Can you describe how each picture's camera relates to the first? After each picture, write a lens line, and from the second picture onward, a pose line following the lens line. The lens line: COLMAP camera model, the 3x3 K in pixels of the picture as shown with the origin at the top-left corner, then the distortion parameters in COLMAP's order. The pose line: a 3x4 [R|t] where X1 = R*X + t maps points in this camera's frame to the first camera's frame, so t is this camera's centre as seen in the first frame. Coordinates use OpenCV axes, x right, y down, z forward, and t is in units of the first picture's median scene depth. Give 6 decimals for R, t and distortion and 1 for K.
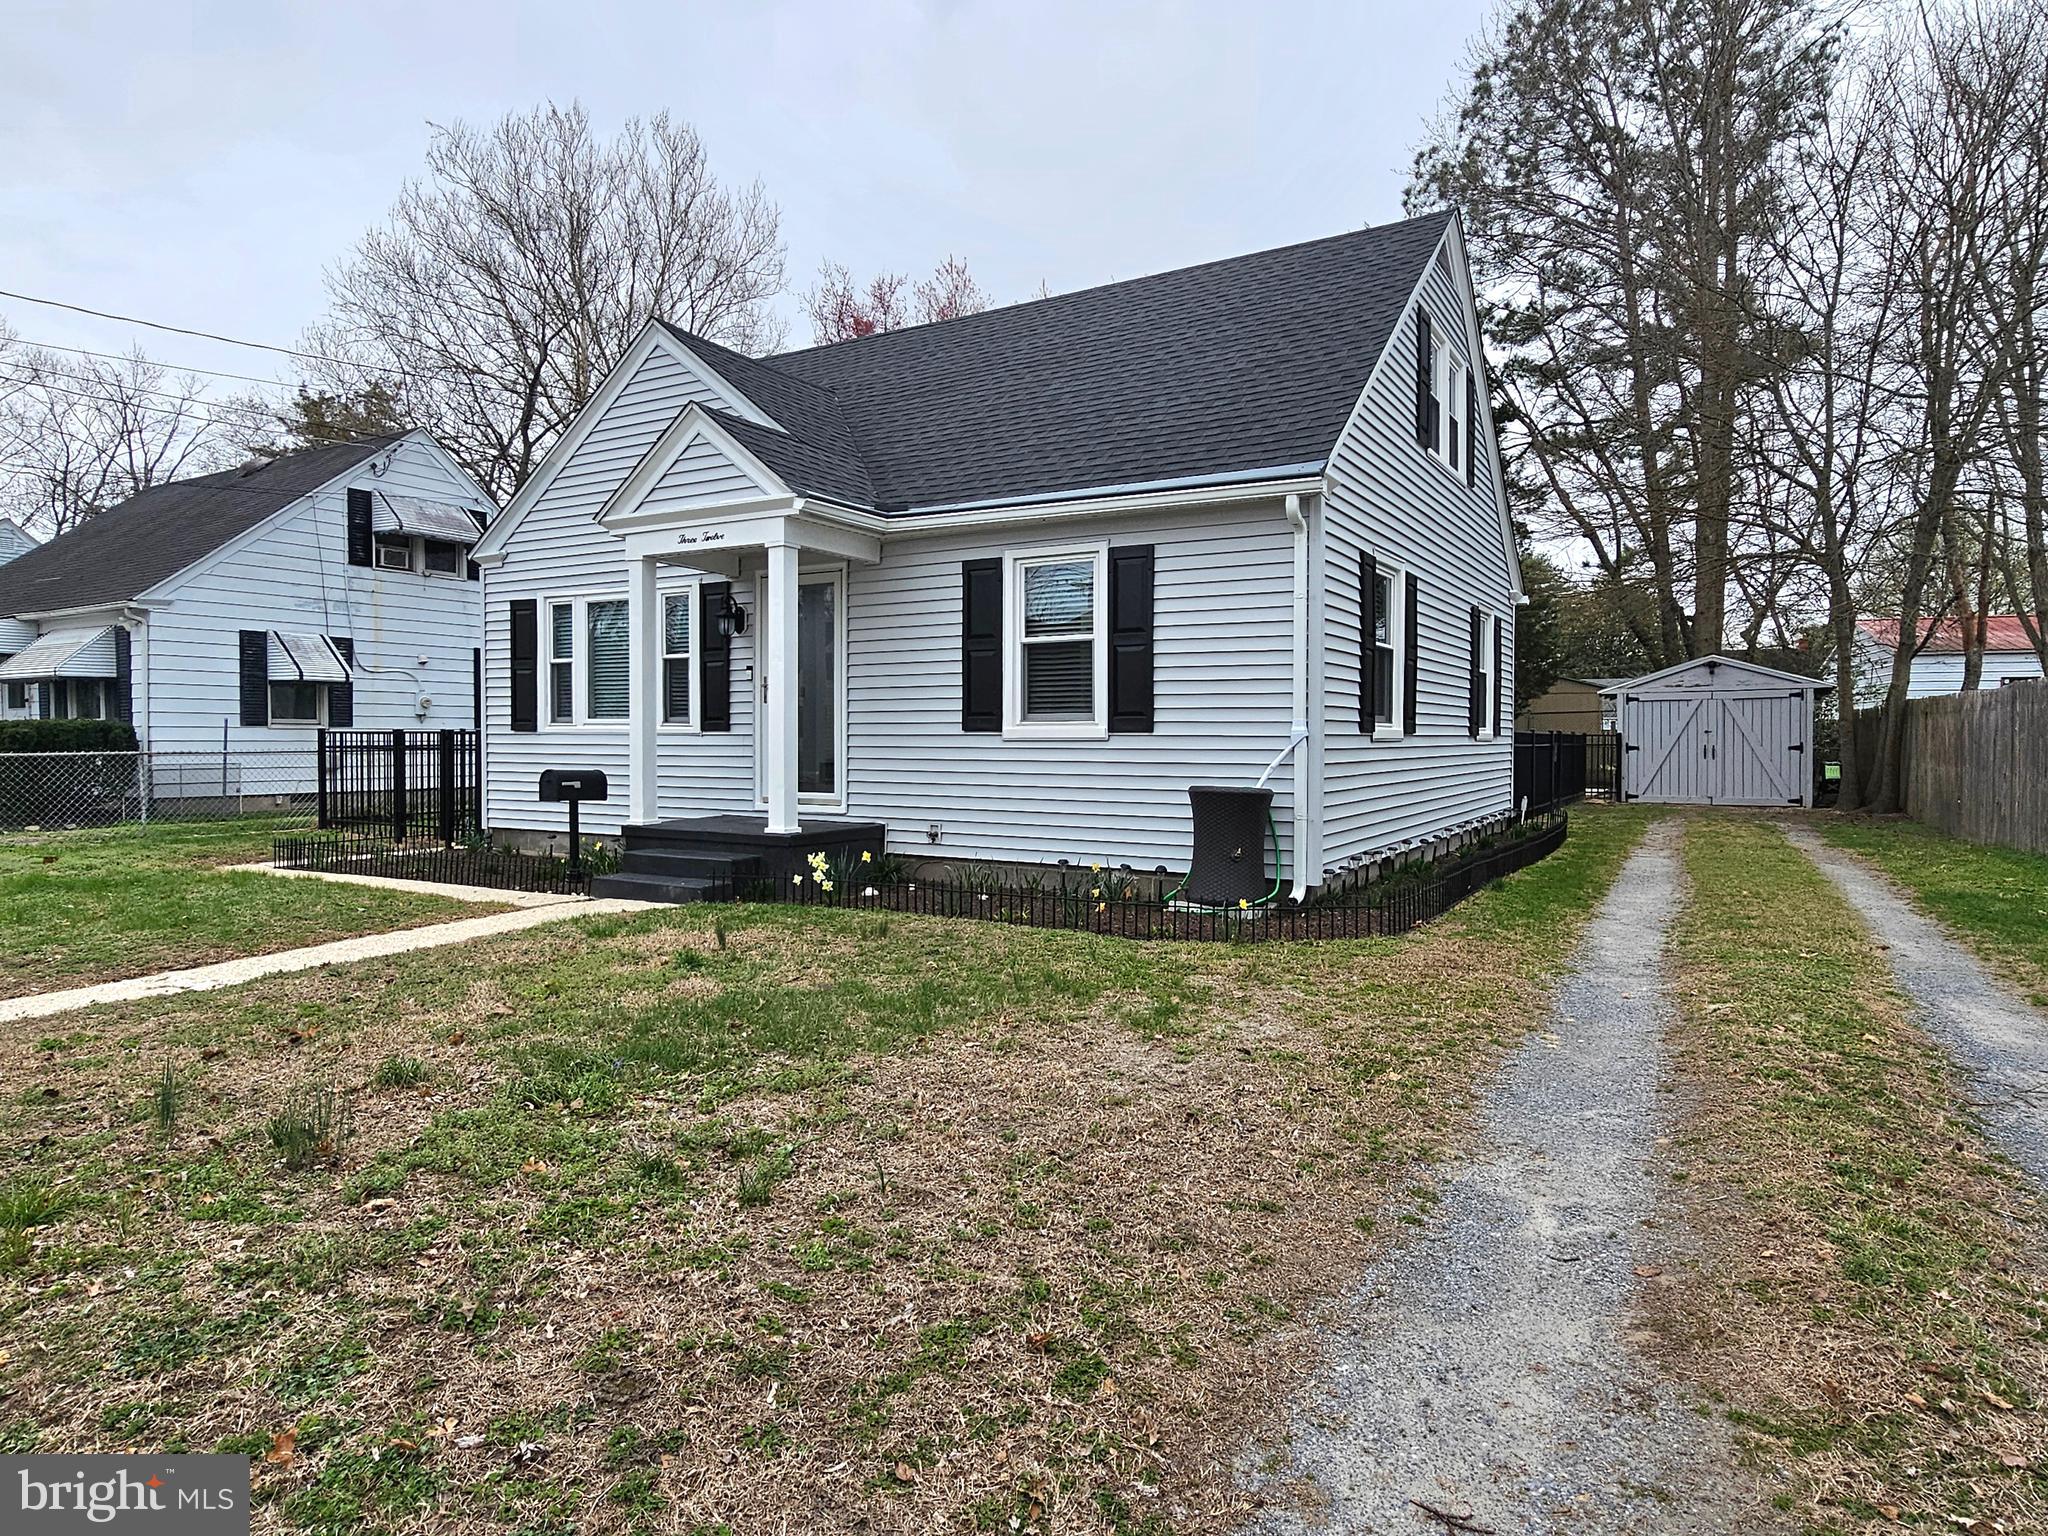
lens RADIAL K [[1213.6, 0, 1022.9], [0, 1213.6, 761.1], [0, 0, 1]] dist [0.006336, -0.000379]
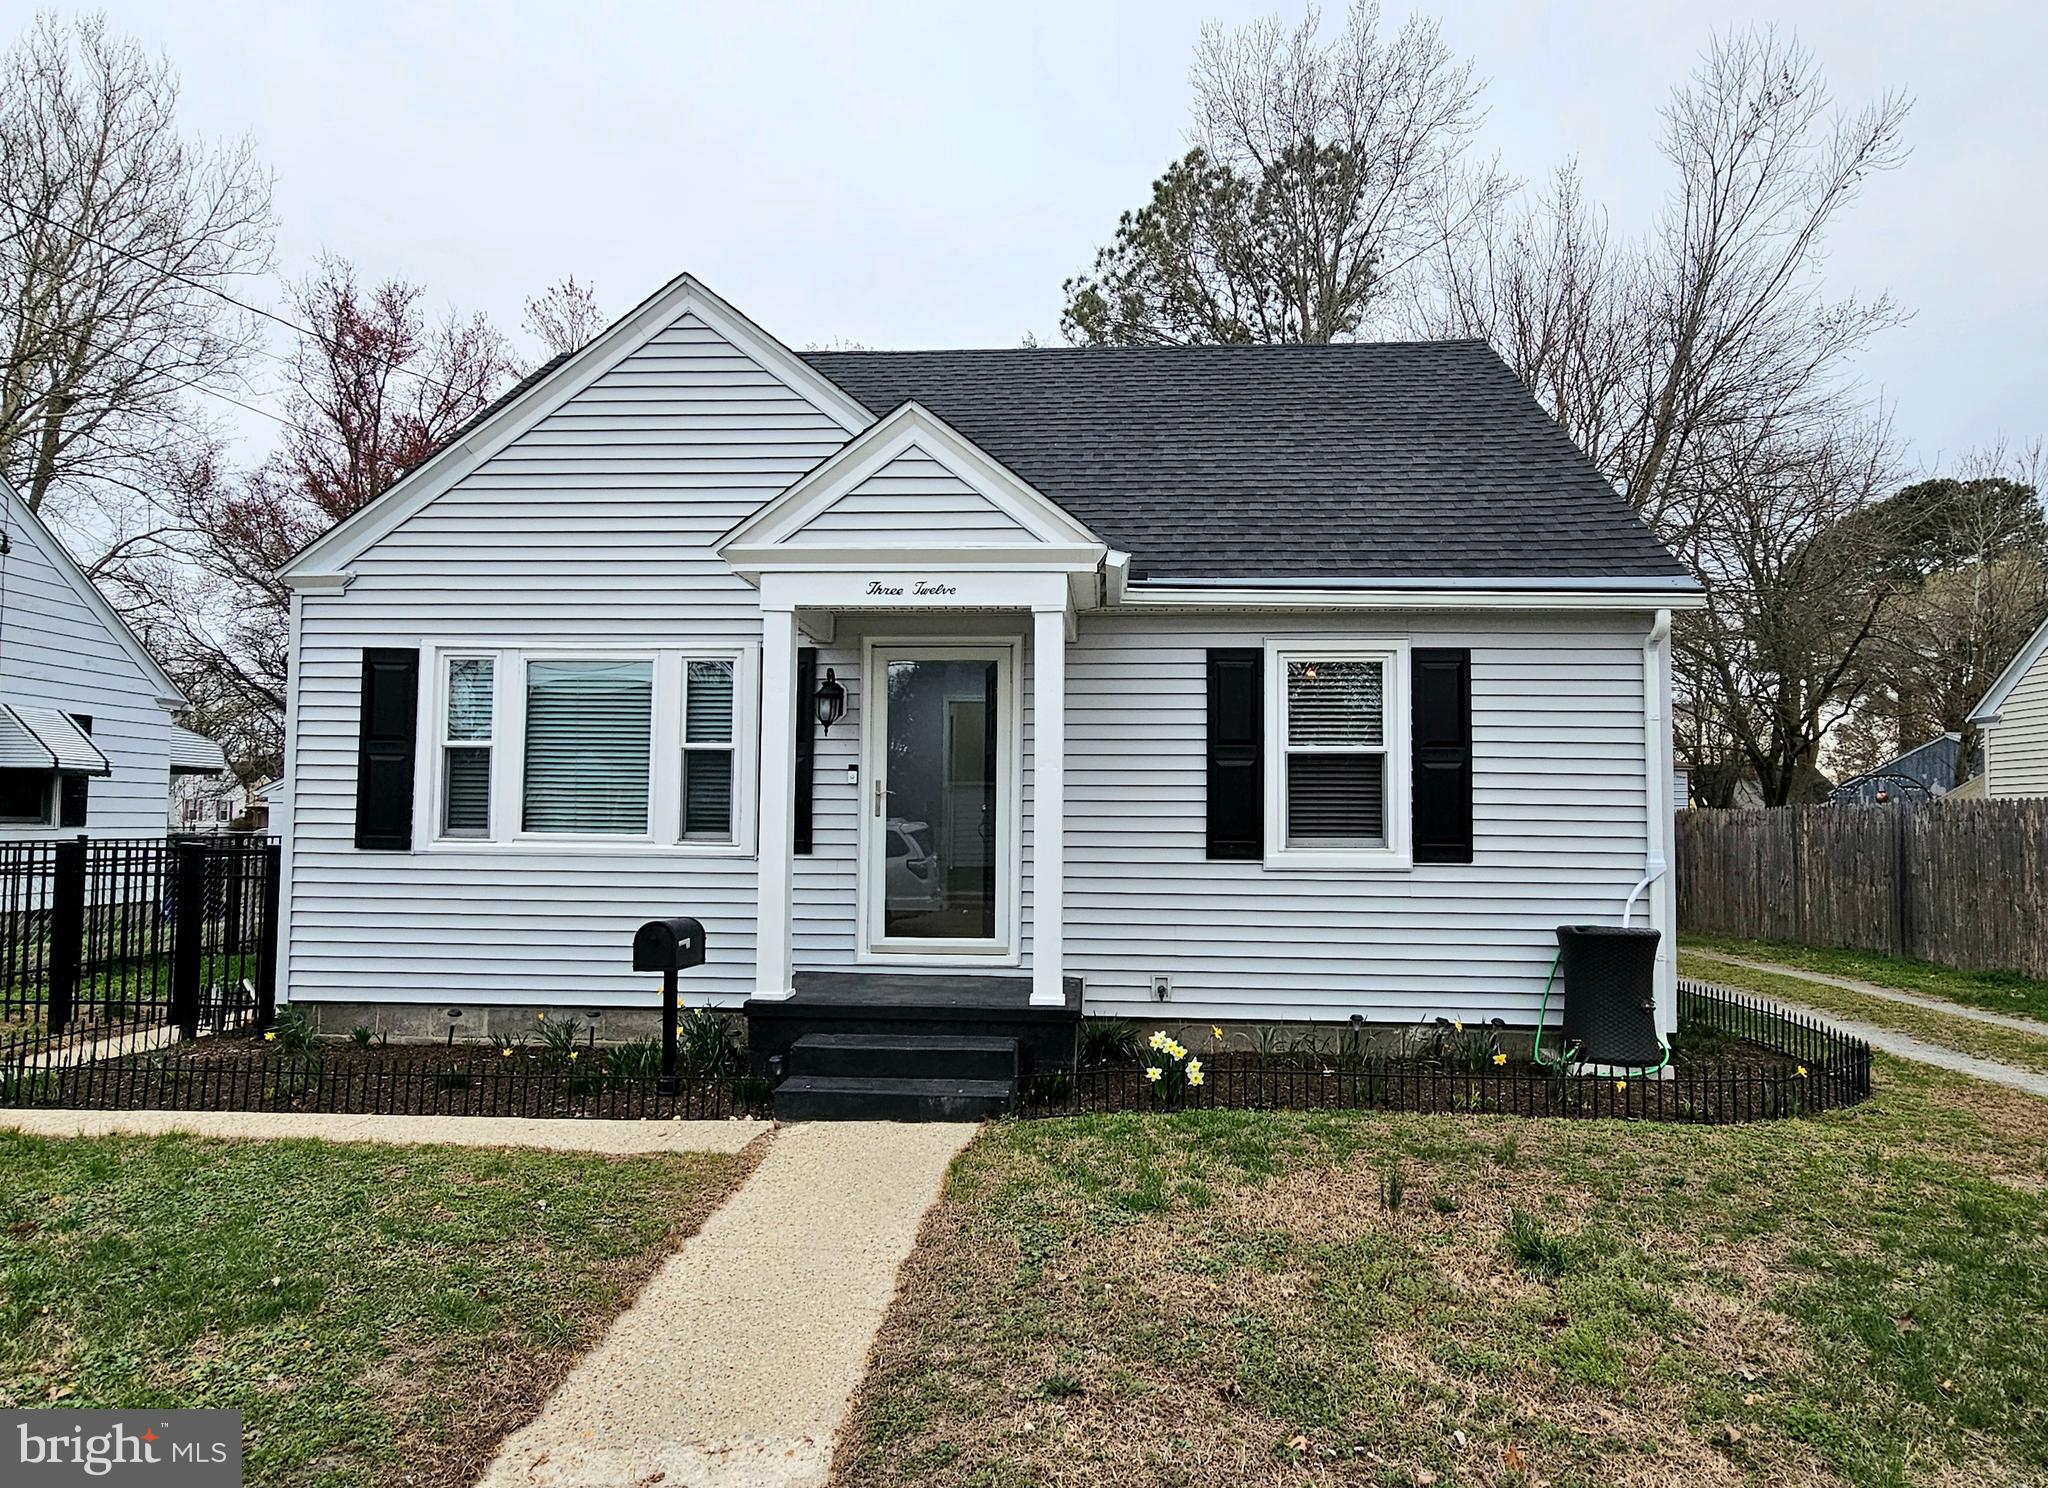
lens RADIAL K [[1251.9, 0, 1025.1], [0, 1251.9, 753.5], [0, 0, 1]] dist [-0.000317, -0.004832]
pose [[0.886082, 0.037343, 0.462022, -0.545058], [0.001816, 0.996462, -0.084021, -0.024531], [-0.463525, 0.075289, 0.882880, 0.323469]]
